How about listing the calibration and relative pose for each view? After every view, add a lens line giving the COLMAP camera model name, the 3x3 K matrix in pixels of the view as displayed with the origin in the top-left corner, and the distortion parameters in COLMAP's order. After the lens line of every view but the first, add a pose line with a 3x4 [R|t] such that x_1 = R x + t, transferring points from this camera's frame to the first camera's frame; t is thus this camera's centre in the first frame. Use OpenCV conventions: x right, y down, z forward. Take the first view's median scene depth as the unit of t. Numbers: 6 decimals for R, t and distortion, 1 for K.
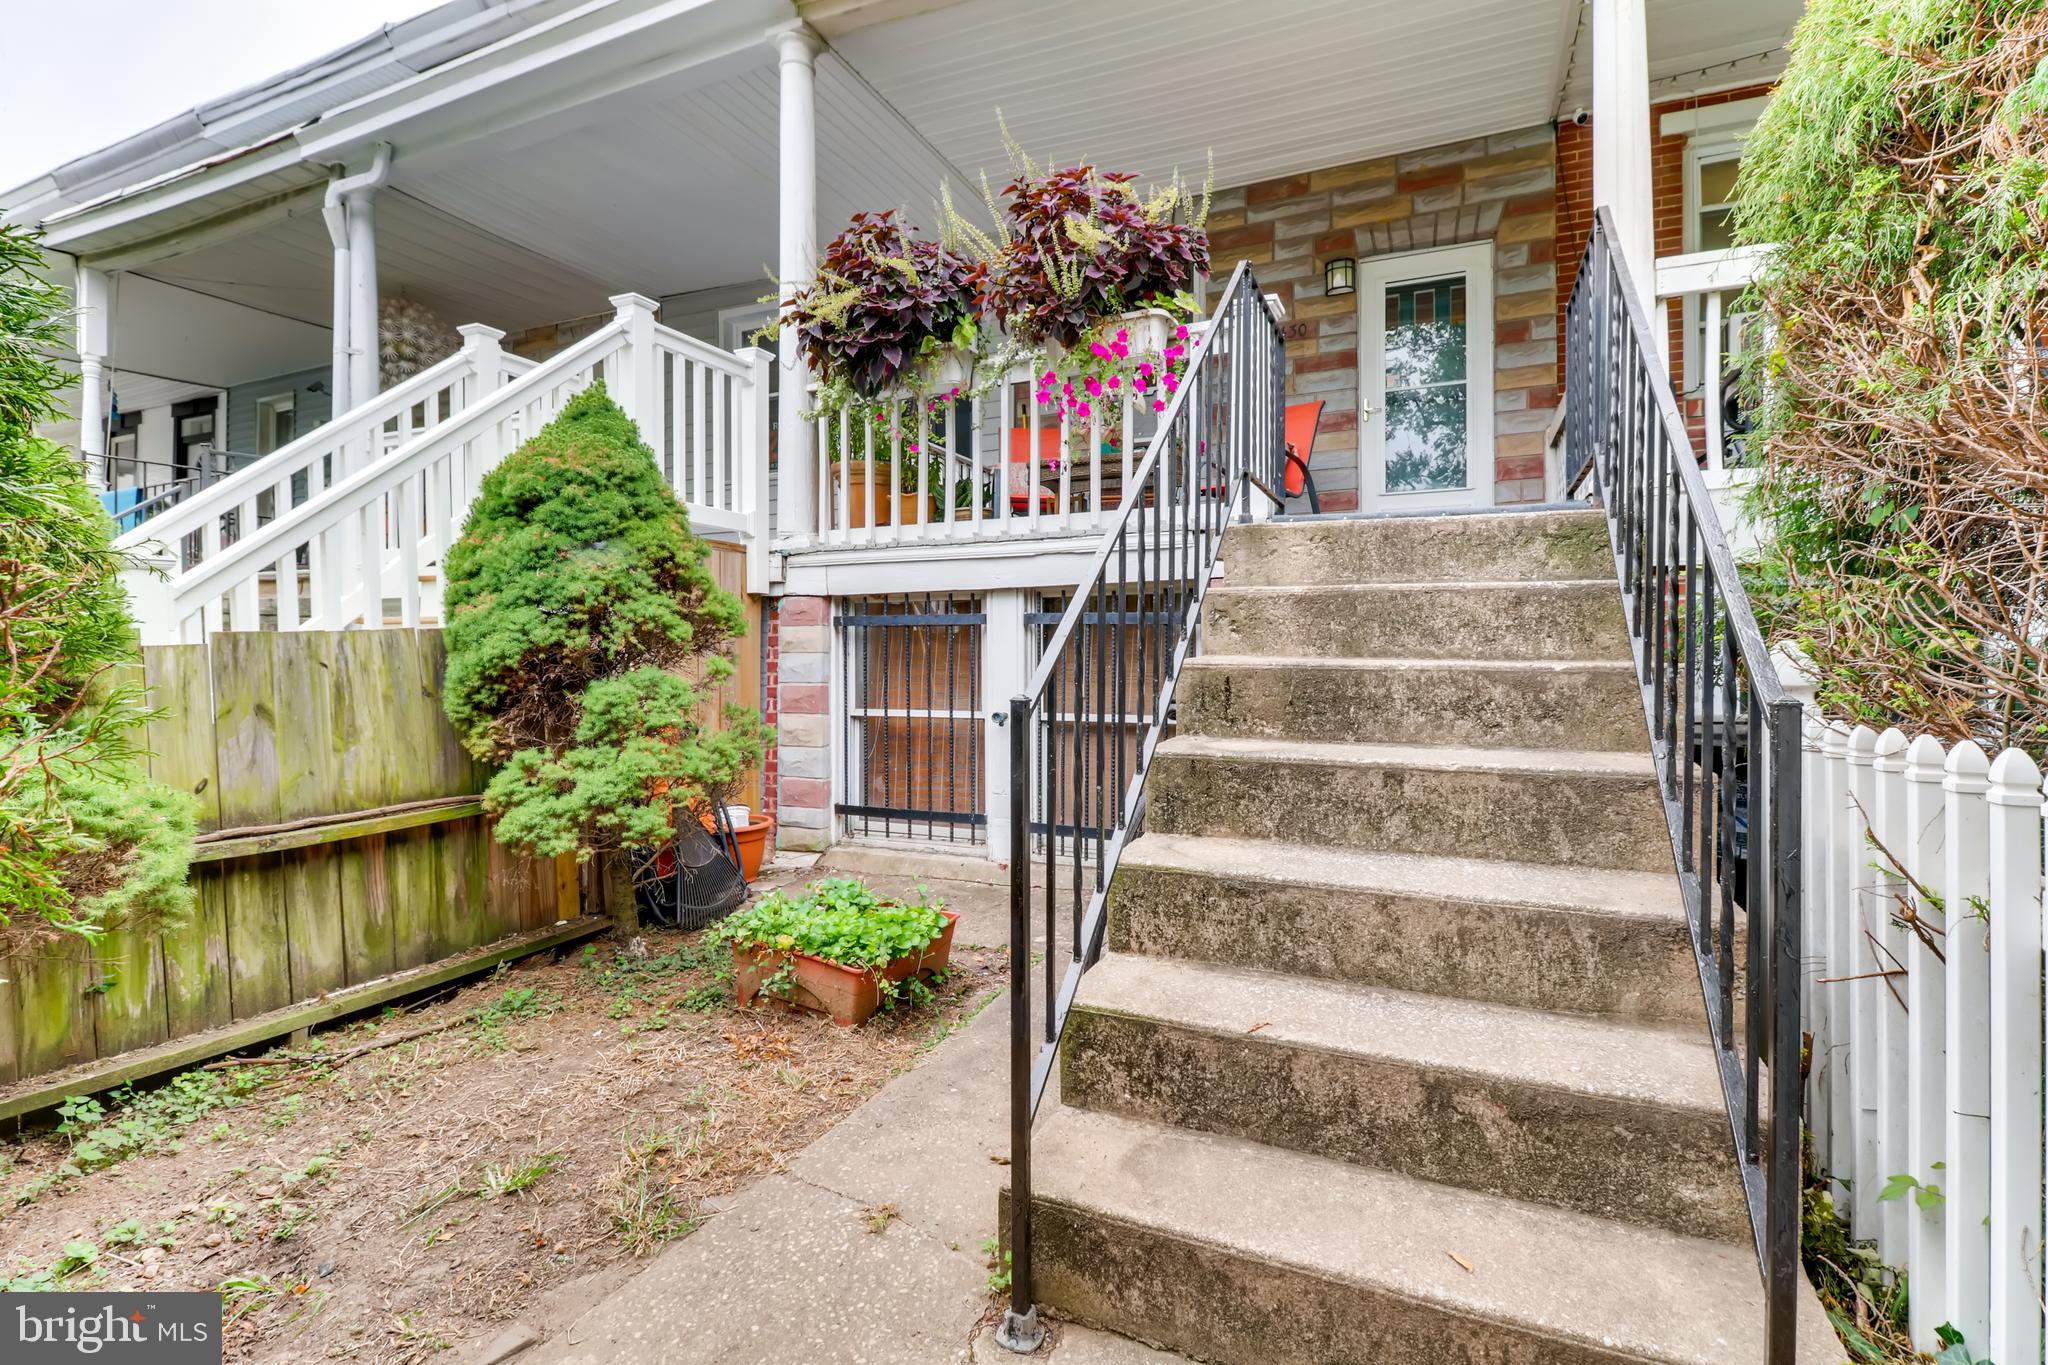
lens RADIAL K [[943.7, 0, 1005.2], [0, 943.7, 649.8], [0, 0, 1]] dist [0.008286, -0.008076]
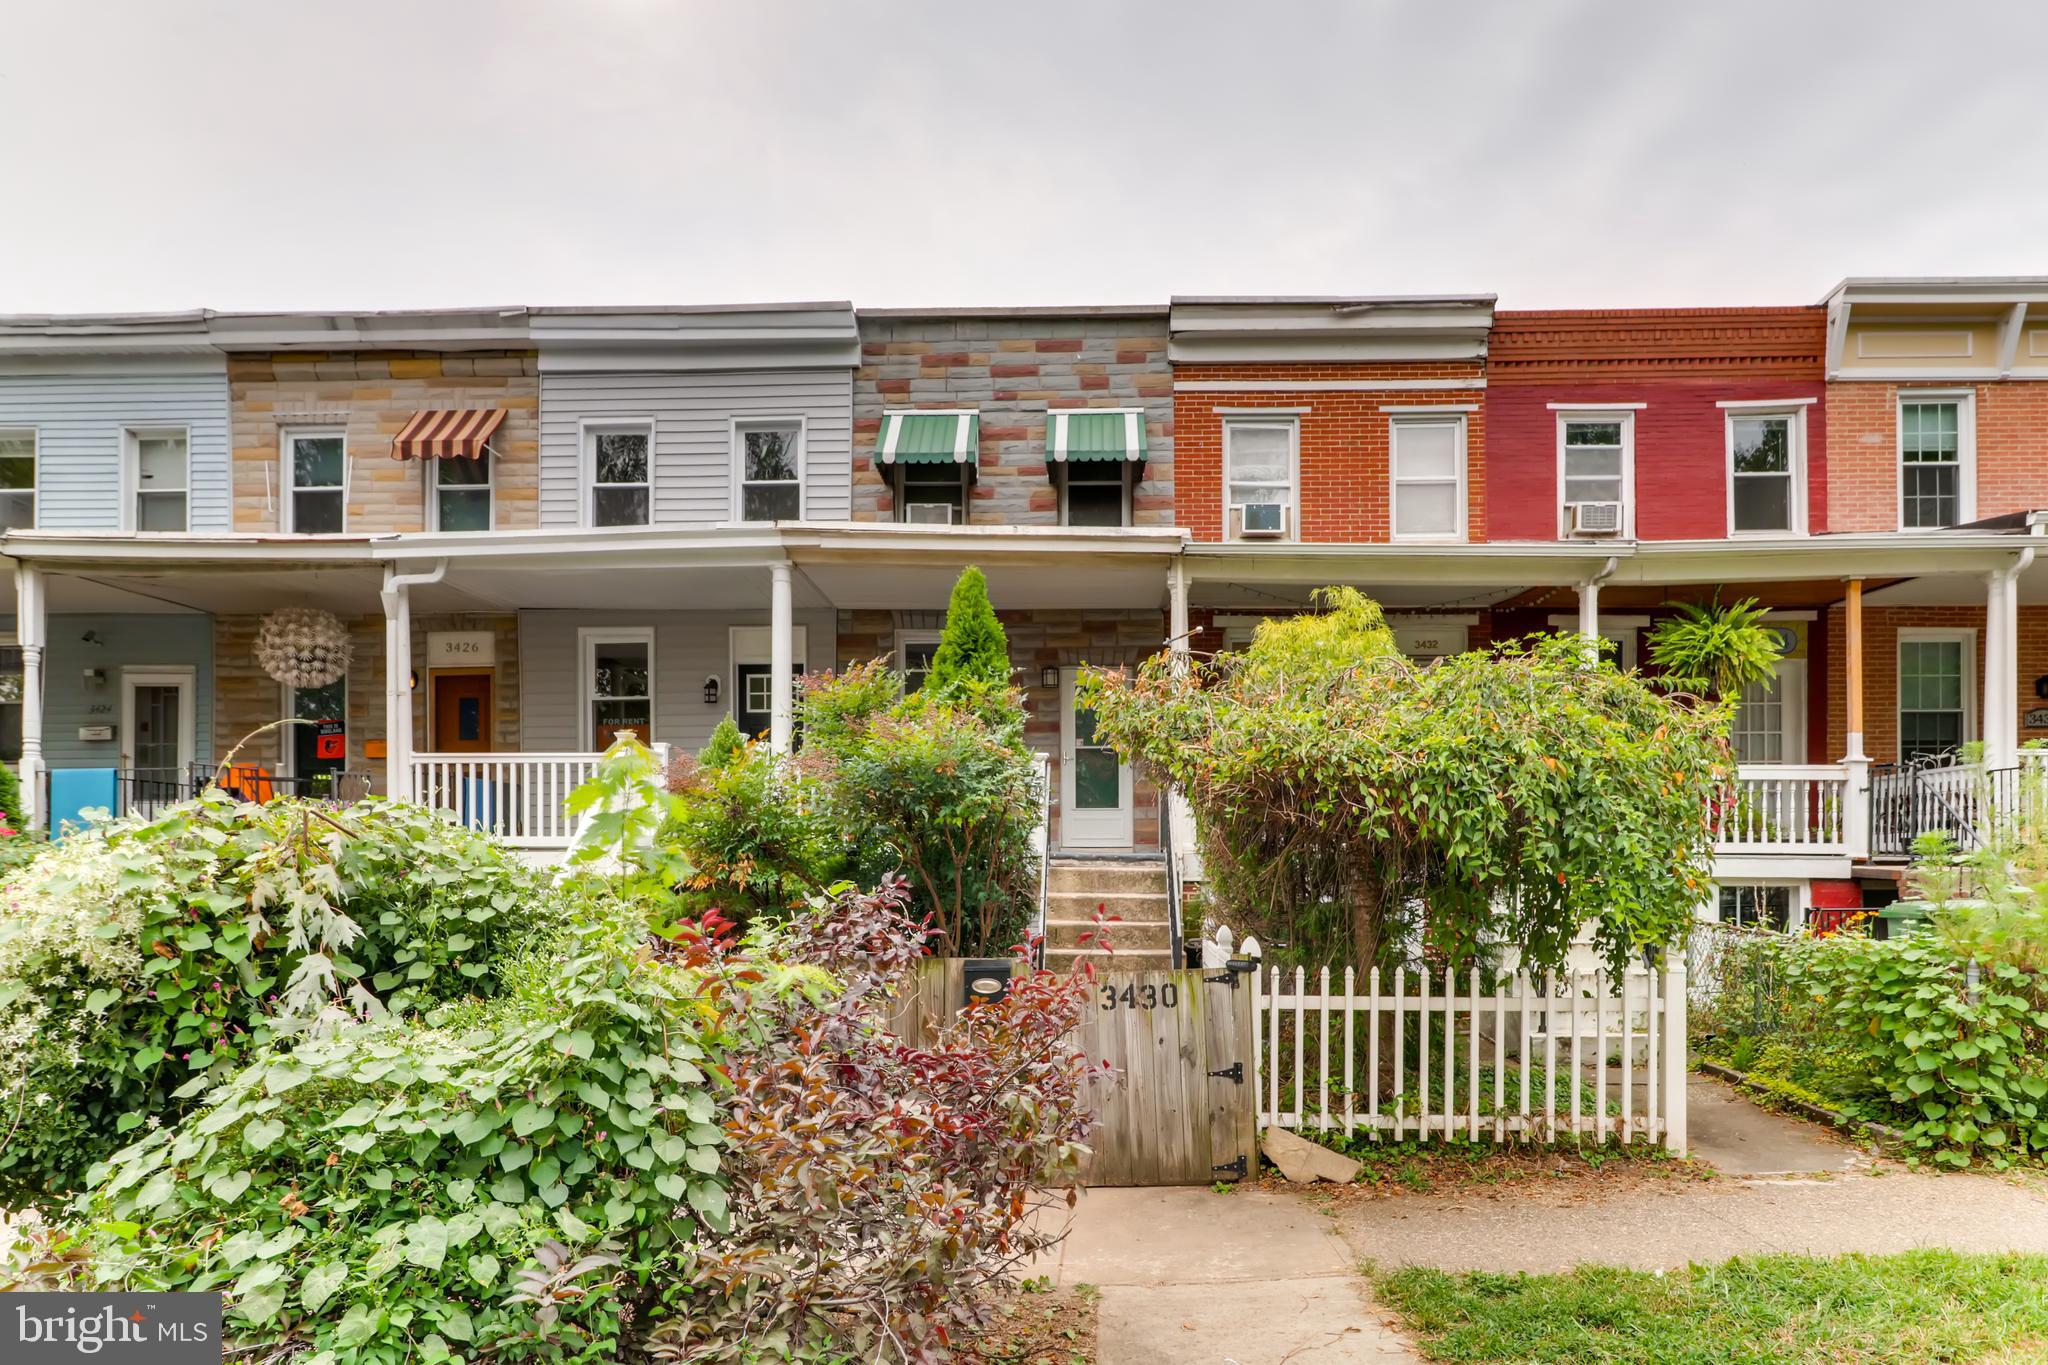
lens RADIAL K [[1330.3, 0, 1050.3], [0, 1330.3, 856.5], [0, 0, 1]] dist [-0.009153, 0.008379]
pose [[0.912123, 0.000359, 0.409916, -1.439010], [-0.001299, 0.999997, 0.002016, -0.196887], [-0.409914, -0.002371, 0.912121, -2.700579]]
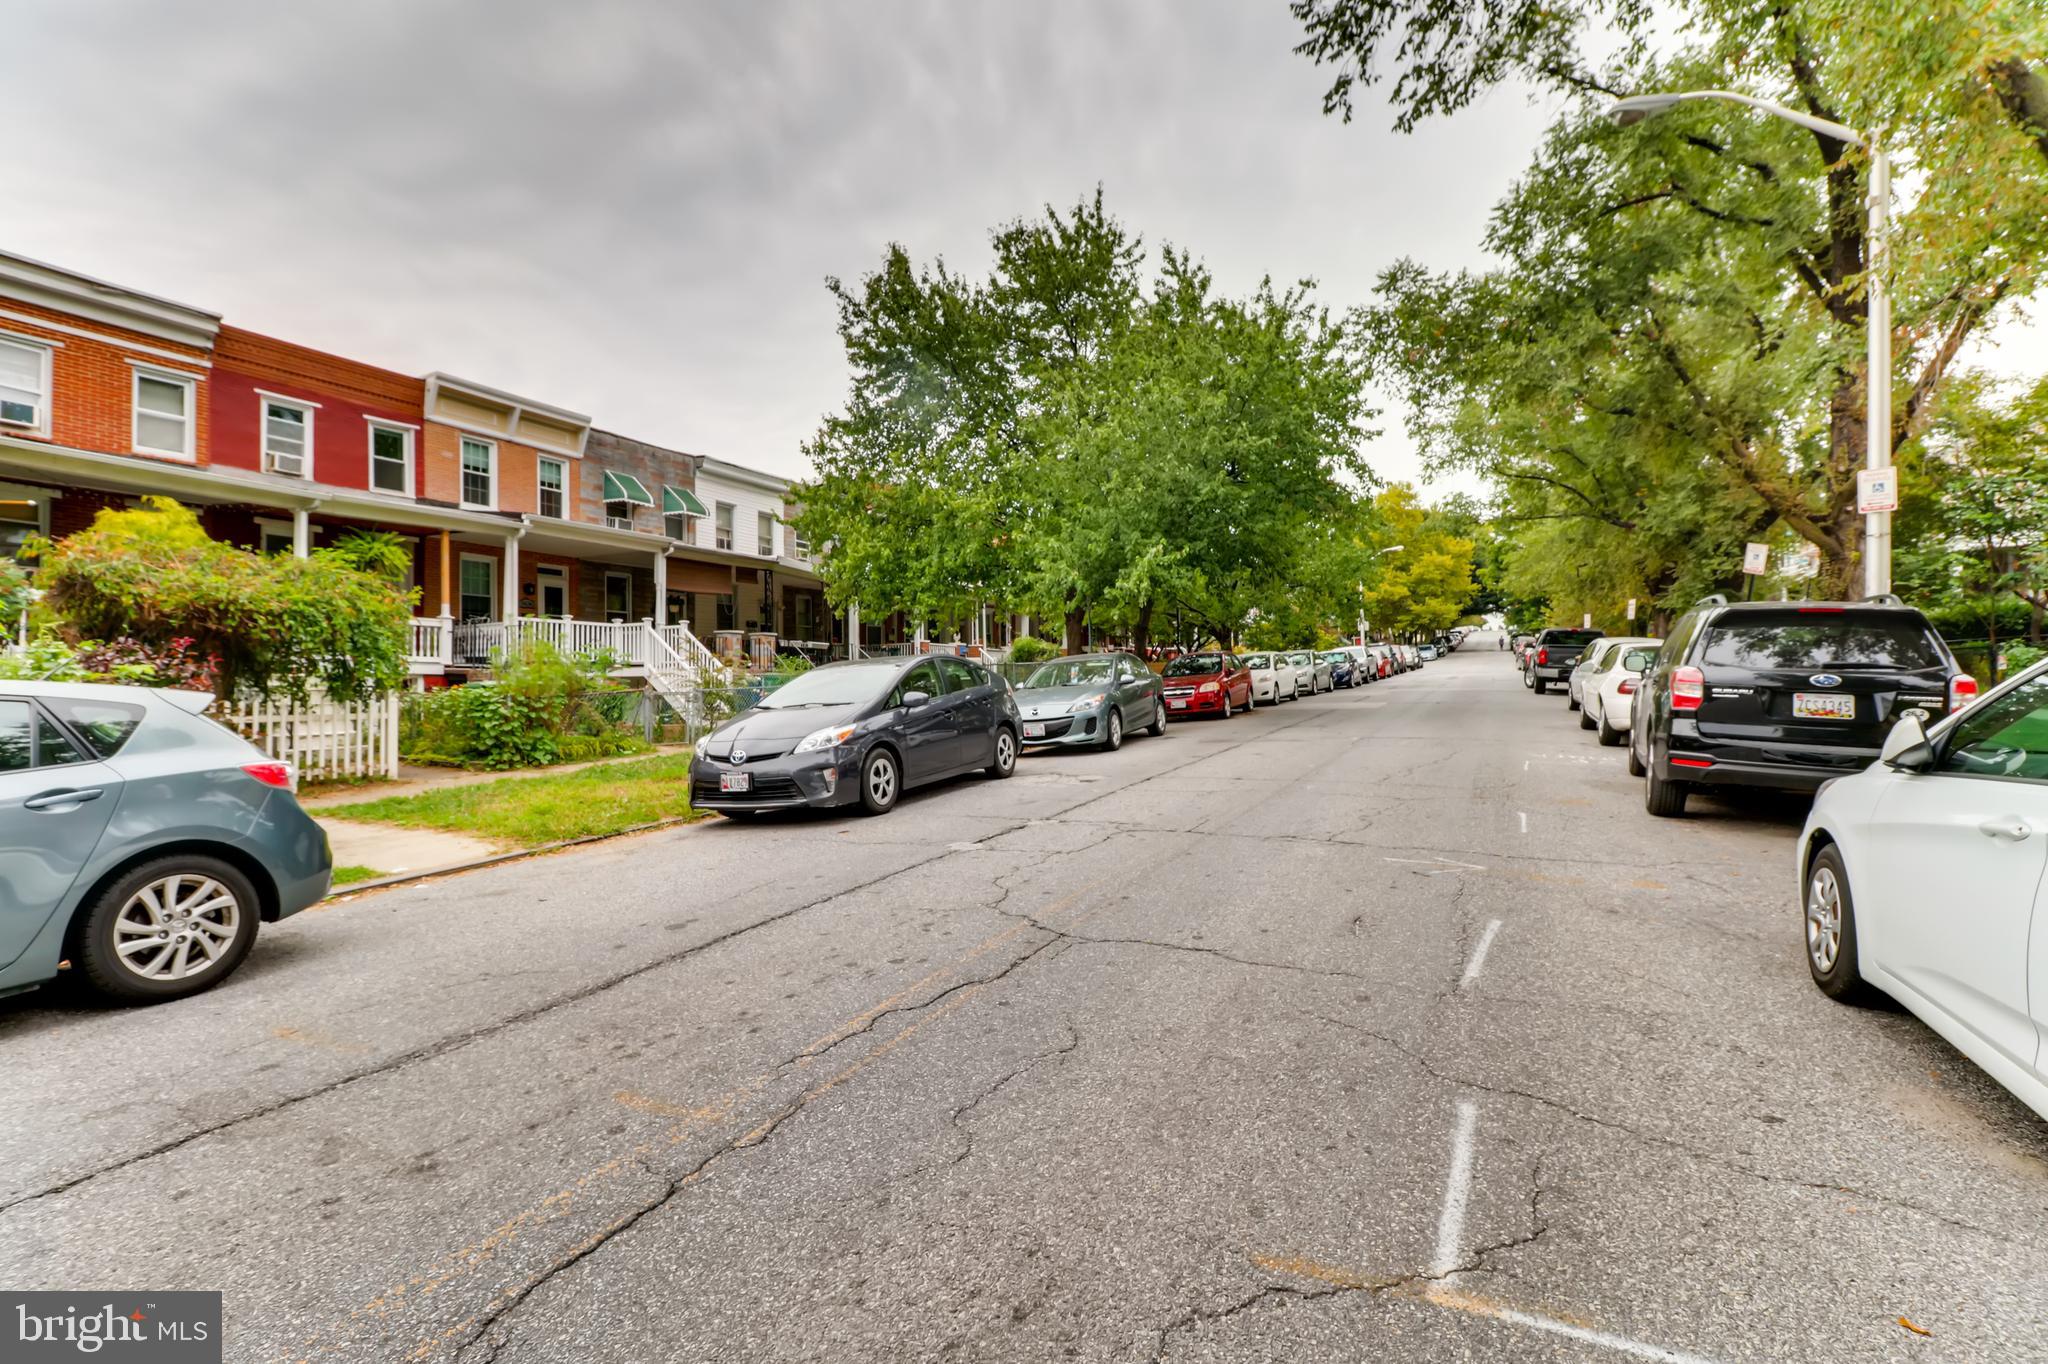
lens RADIAL K [[943.7, 0, 1035.4], [0, 943.7, 674.2], [0, 0, 1]] dist [0.008286, -0.008076]
pose [[0.001627, 0.013792, 0.999904, -3.696759], [-0.001739, 0.999903, -0.013789, -0.036347], [-0.999997, -0.001717, 0.001651, -3.849332]]
